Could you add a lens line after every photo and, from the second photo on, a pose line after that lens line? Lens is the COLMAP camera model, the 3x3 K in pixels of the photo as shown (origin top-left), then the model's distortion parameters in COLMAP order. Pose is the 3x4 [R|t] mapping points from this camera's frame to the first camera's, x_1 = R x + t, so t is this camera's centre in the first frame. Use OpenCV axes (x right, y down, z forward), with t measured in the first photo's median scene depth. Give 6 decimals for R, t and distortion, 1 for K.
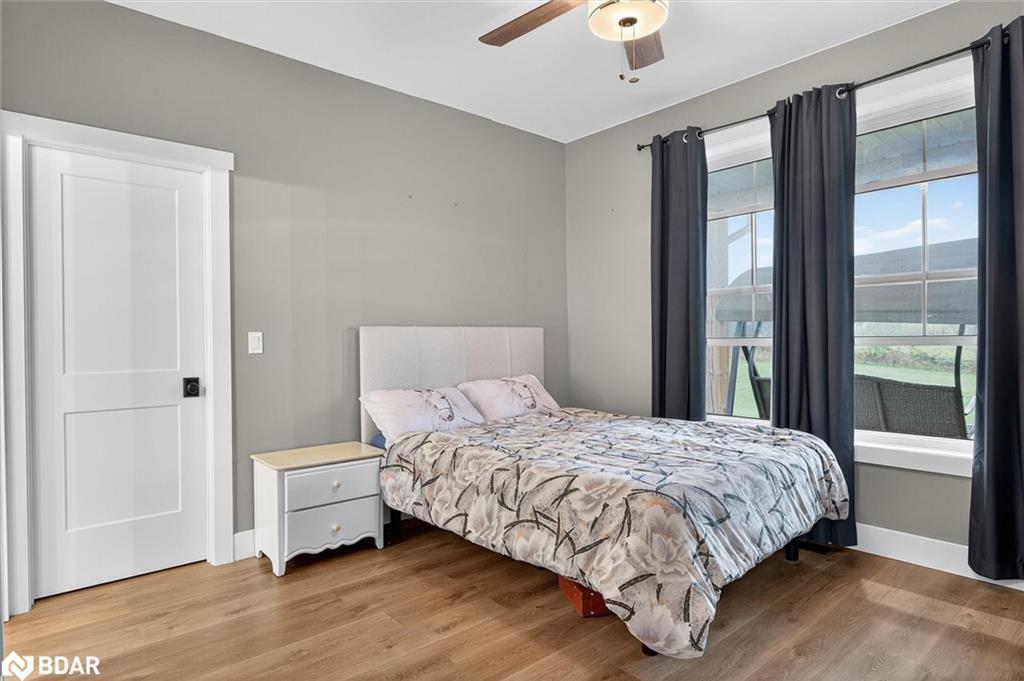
lens RADIAL K [[575.0, 0, 514.1], [0, 575.0, 339.1], [0, 0, 1]] dist [-0.002287, 0.003305]
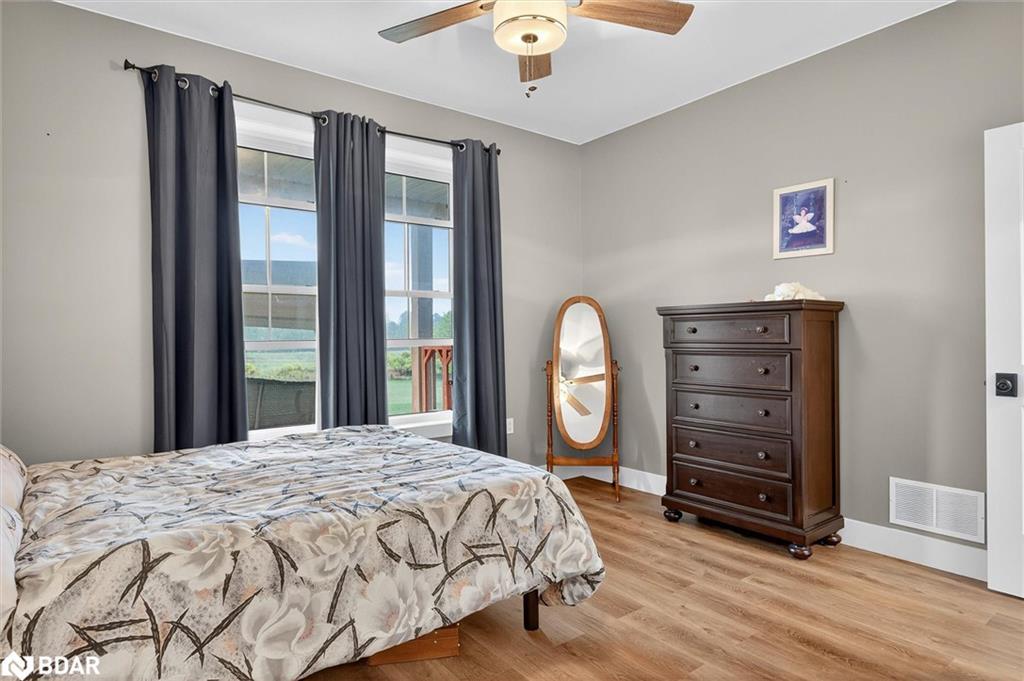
lens RADIAL K [[575.0, 0, 514.1], [0, 575.0, 339.1], [0, 0, 1]] dist [-0.002287, 0.003305]
pose [[0.059577, 0.006818, 0.998200, -0.682880], [0.010066, 0.999922, -0.007430, 0.007912], [-0.998173, 0.010490, 0.059504, 0.774915]]
